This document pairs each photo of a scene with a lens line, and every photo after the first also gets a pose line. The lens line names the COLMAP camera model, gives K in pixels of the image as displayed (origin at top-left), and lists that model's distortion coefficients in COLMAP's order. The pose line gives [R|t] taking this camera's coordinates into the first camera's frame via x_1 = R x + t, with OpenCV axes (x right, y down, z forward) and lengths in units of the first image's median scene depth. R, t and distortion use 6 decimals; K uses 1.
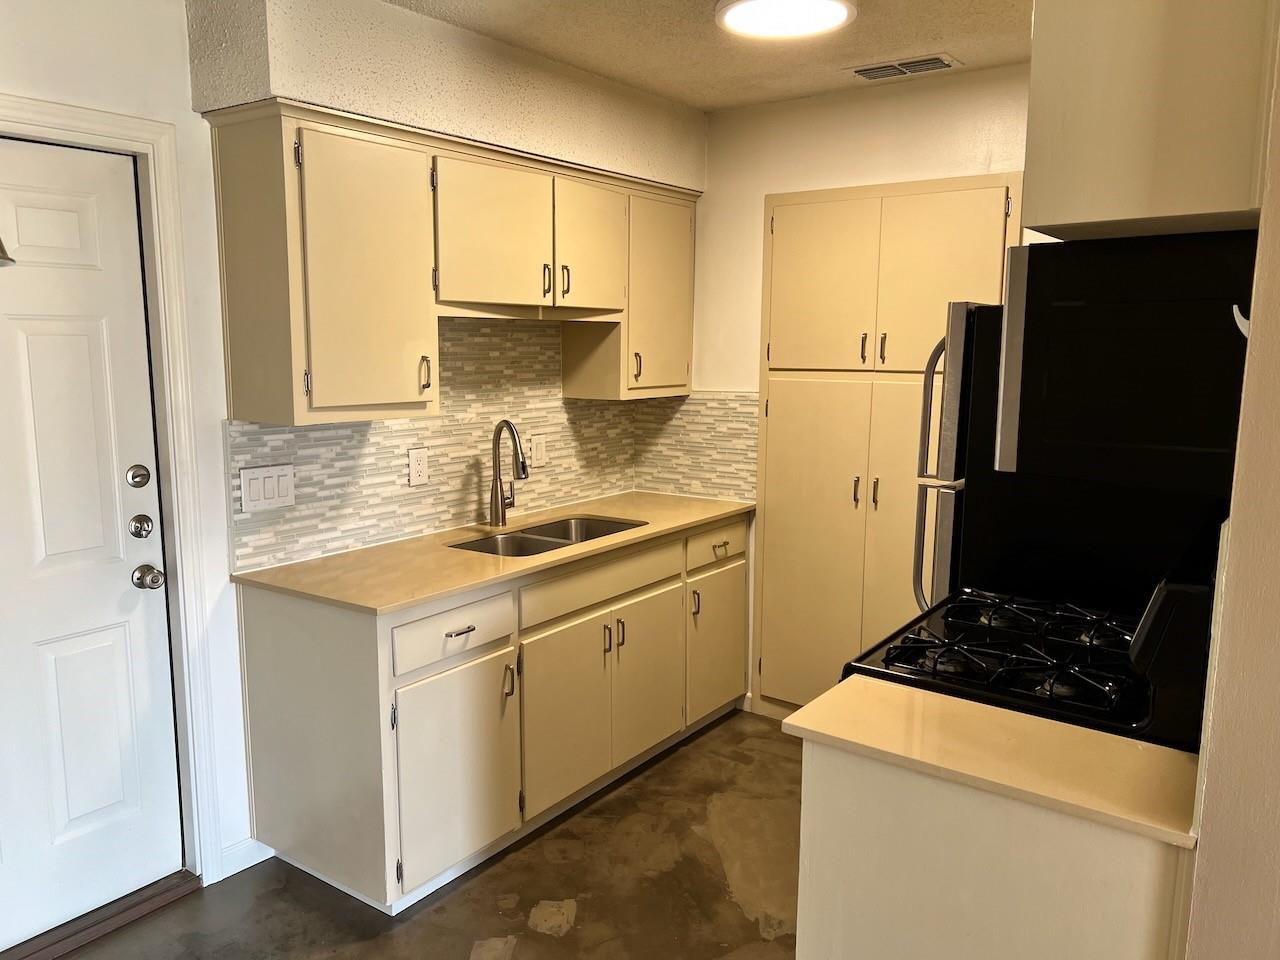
lens RADIAL K [[942.1, 0, 638.0], [0, 942.1, 479.8], [0, 0, 1]] dist [0.041745, -0.050046]
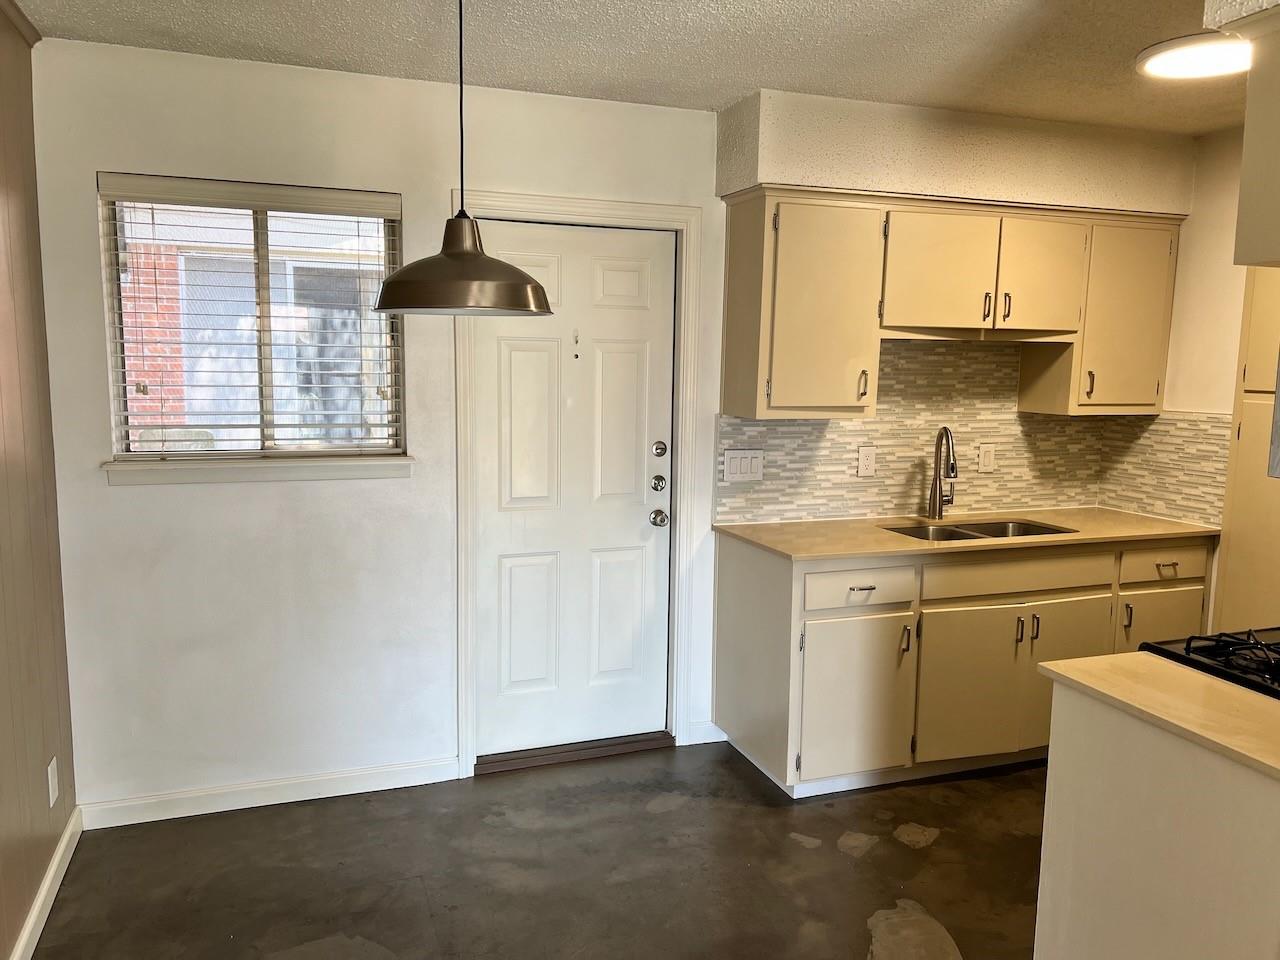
lens RADIAL K [[942.1, 0, 637.6], [0, 942.1, 475.8], [0, 0, 1]] dist [0.041745, -0.050046]
pose [[0.828040, 0.079463, -0.555009, 0.208568], [-0.093244, 0.995637, 0.003436, 0.029312], [0.552861, 0.048905, 0.831837, -0.183660]]
